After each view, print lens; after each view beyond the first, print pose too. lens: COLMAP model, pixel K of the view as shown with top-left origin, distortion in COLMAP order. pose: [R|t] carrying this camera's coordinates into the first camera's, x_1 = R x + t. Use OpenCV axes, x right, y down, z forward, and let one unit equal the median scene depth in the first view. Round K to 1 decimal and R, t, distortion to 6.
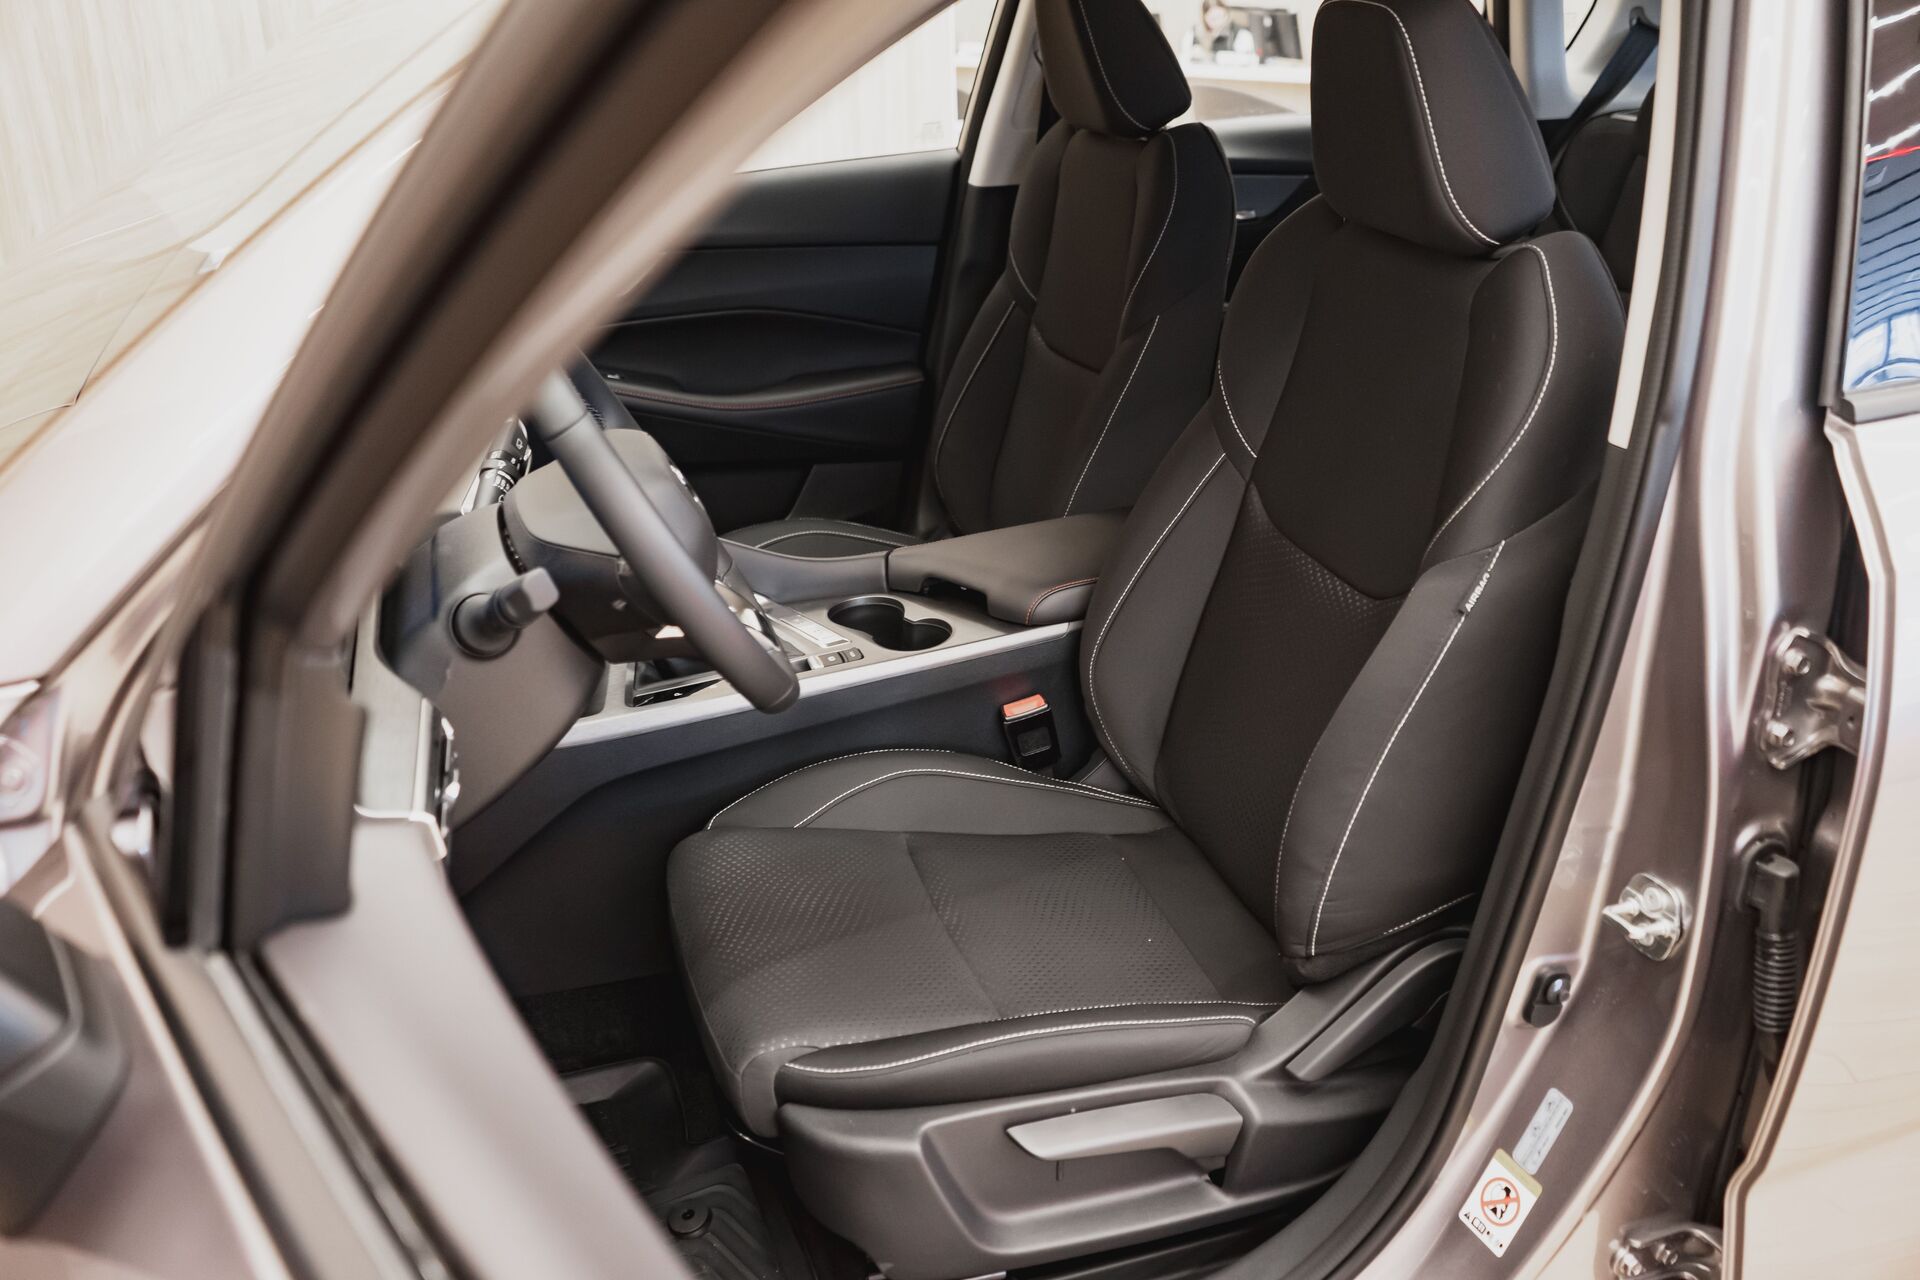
lens RADIAL K [[1596.7, 0, 960.0], [0, 1596.7, 640.0], [0, 0, 1]] dist [-0.110725, 0.073370]
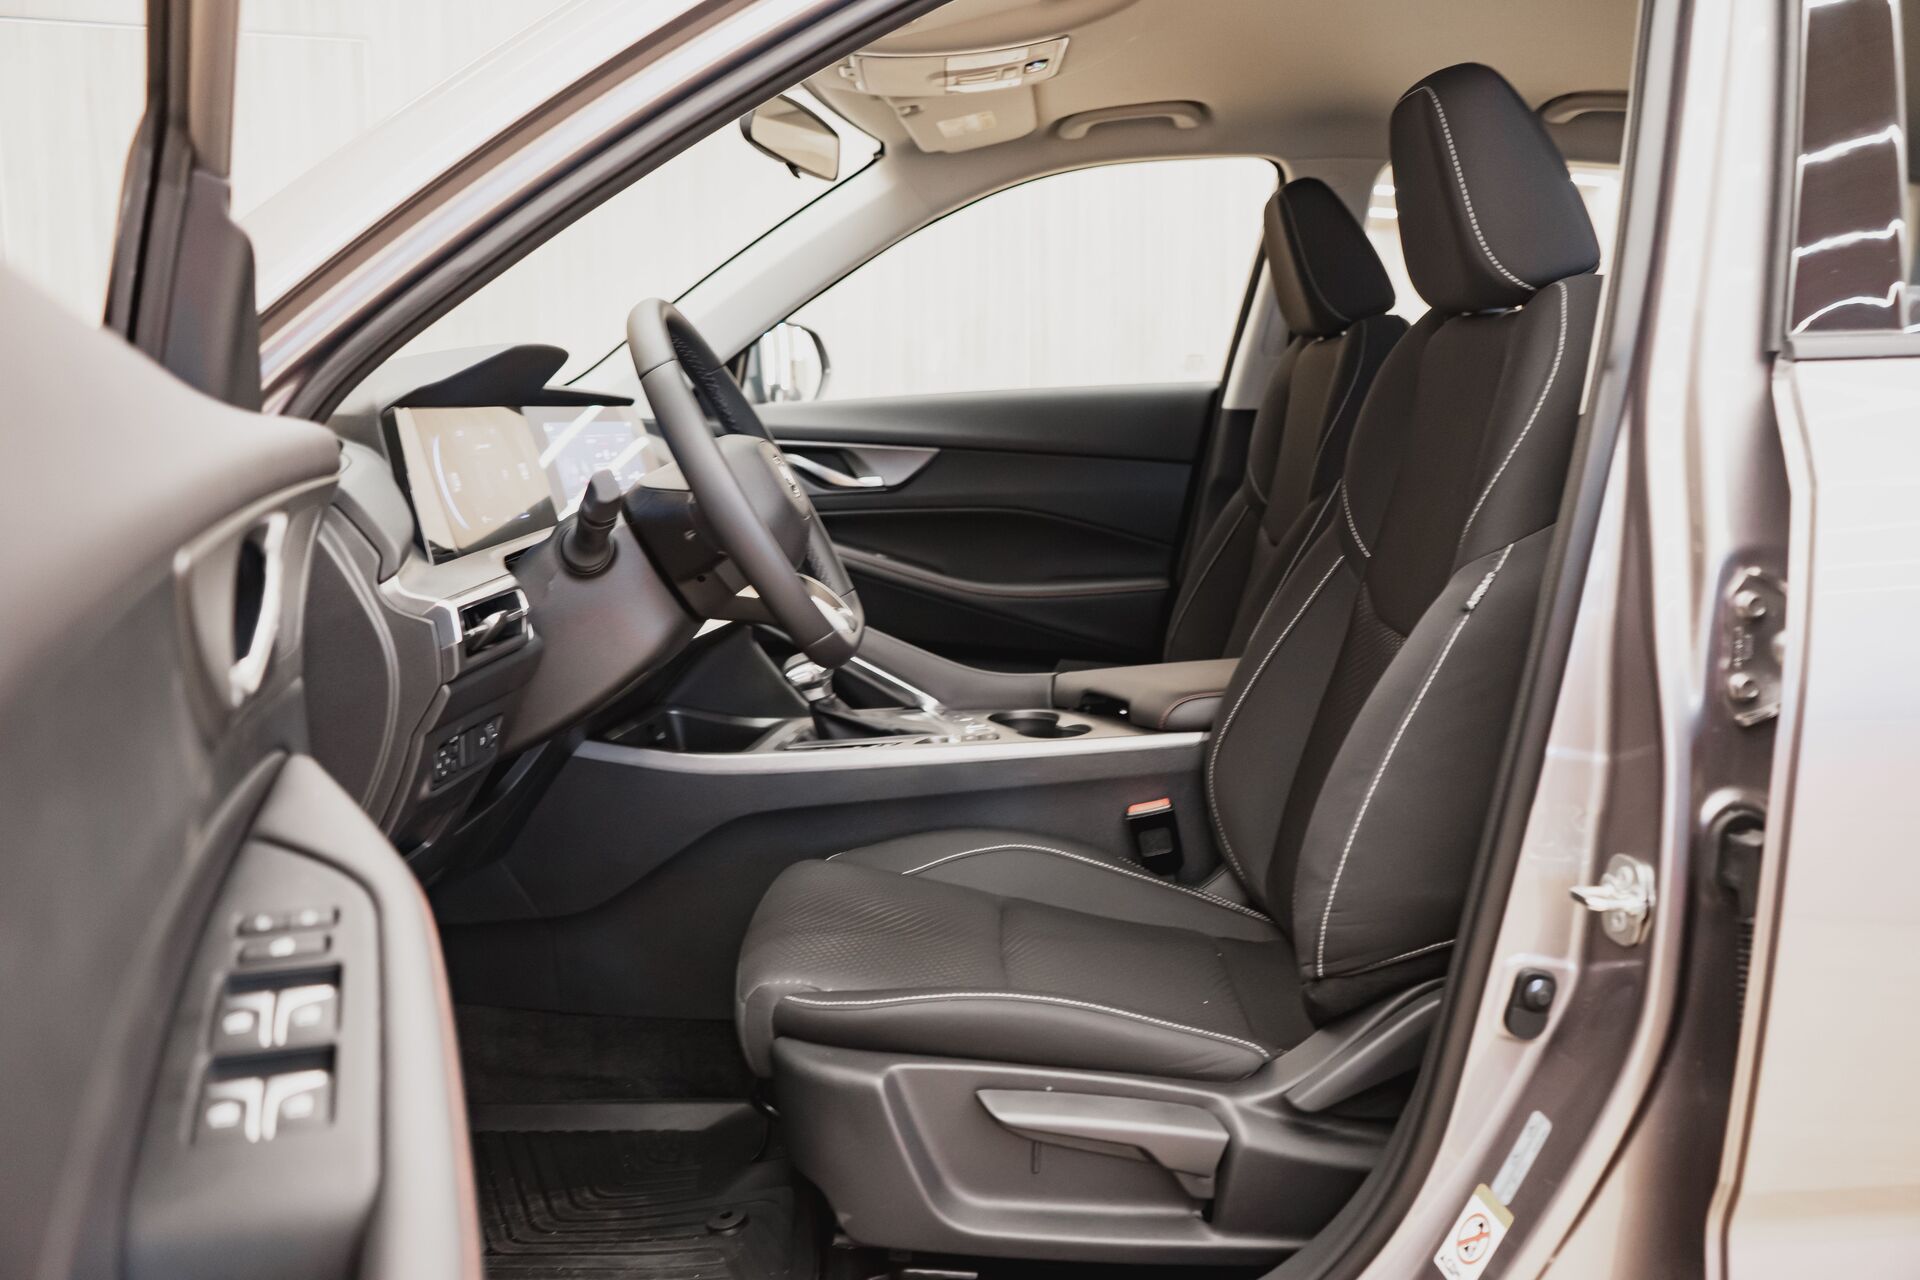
lens RADIAL K [[1596.7, 0, 960.0], [0, 1596.7, 640.0], [0, 0, 1]] dist [-0.110725, 0.073370]
pose [[0.954142, 0.066304, -0.291919, 0.281828], [-0.141767, 0.958959, -0.245558, 0.271182], [0.263657, 0.275682, 0.924383, -0.011835]]
